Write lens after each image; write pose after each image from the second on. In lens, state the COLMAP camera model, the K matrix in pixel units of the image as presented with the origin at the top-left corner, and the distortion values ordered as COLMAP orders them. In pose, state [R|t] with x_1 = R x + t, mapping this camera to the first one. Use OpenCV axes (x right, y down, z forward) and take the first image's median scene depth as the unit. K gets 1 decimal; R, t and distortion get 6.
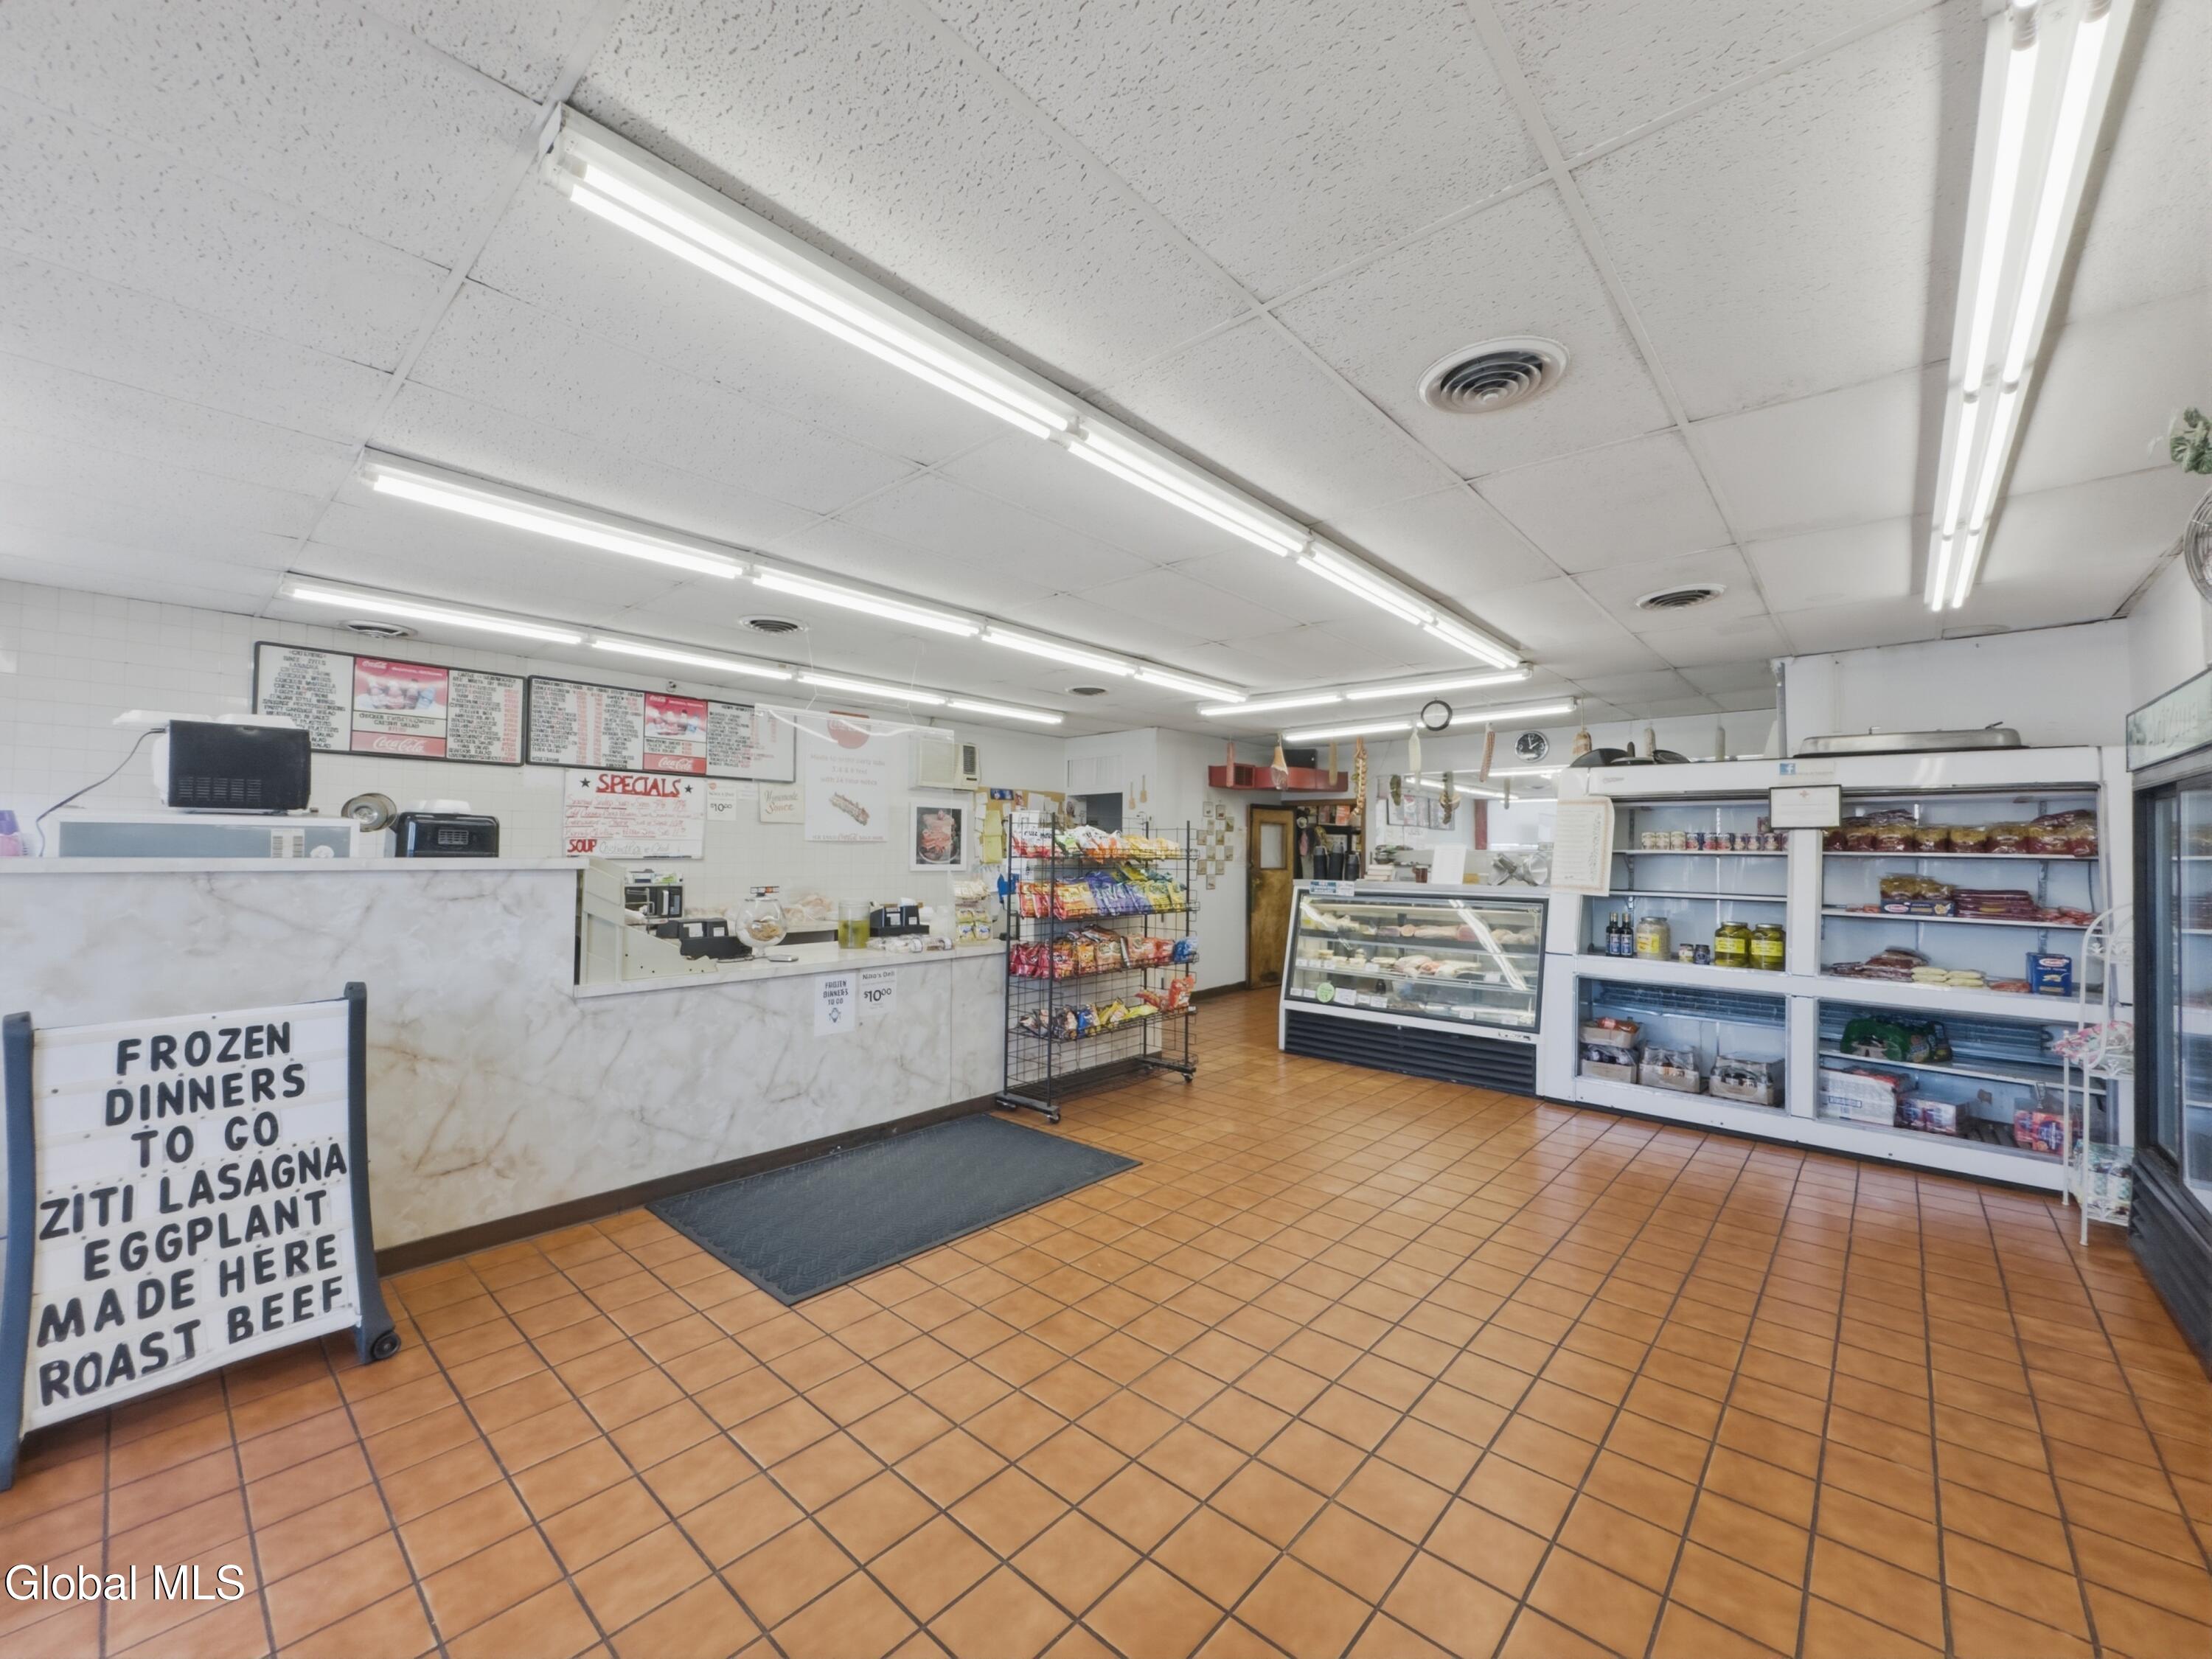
lens RADIAL K [[900.6, 0, 1107.2], [0, 900.6, 836.5], [0, 0, 1]] dist [-0.007089, 0.000056]
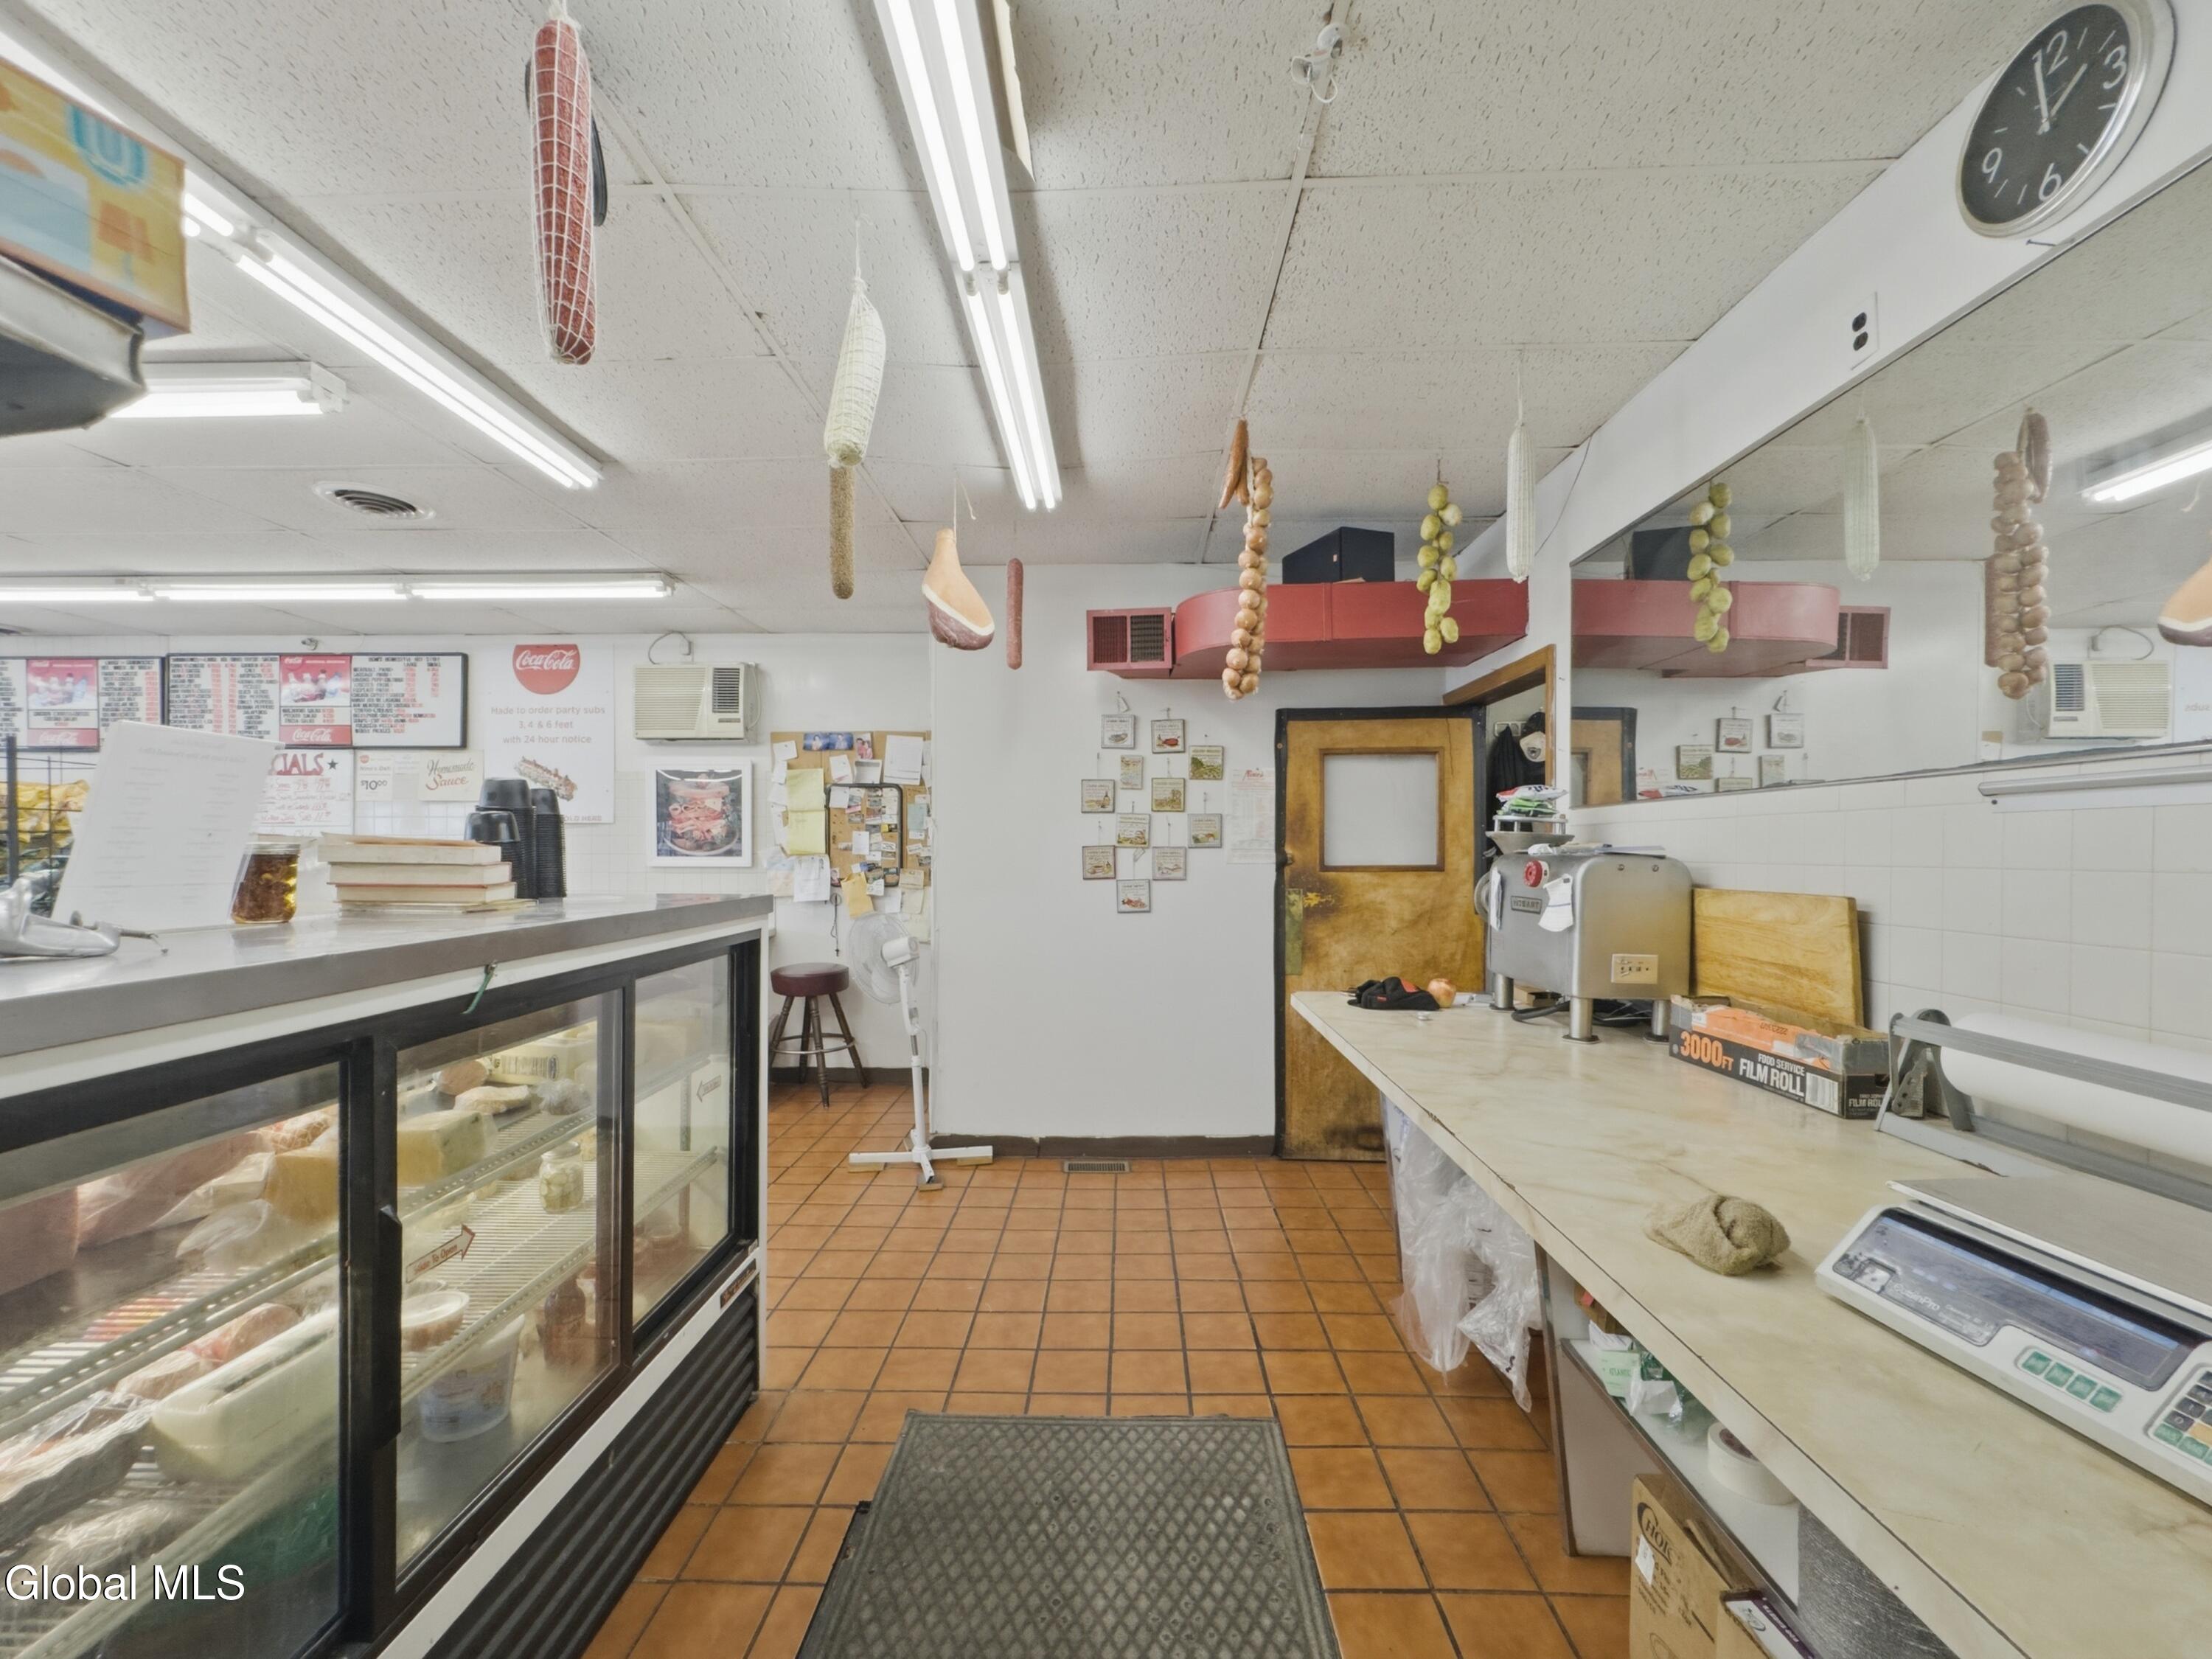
lens RADIAL K [[900.6, 0, 1107.5], [0, 900.6, 849.4], [0, 0, 1]] dist [-0.007089, 0.000056]
pose [[0.653776, -0.011428, -0.756602, 0.612824], [0.019517, 0.999808, 0.001763, 0.036948], [0.756436, -0.015919, 0.653874, 0.981782]]
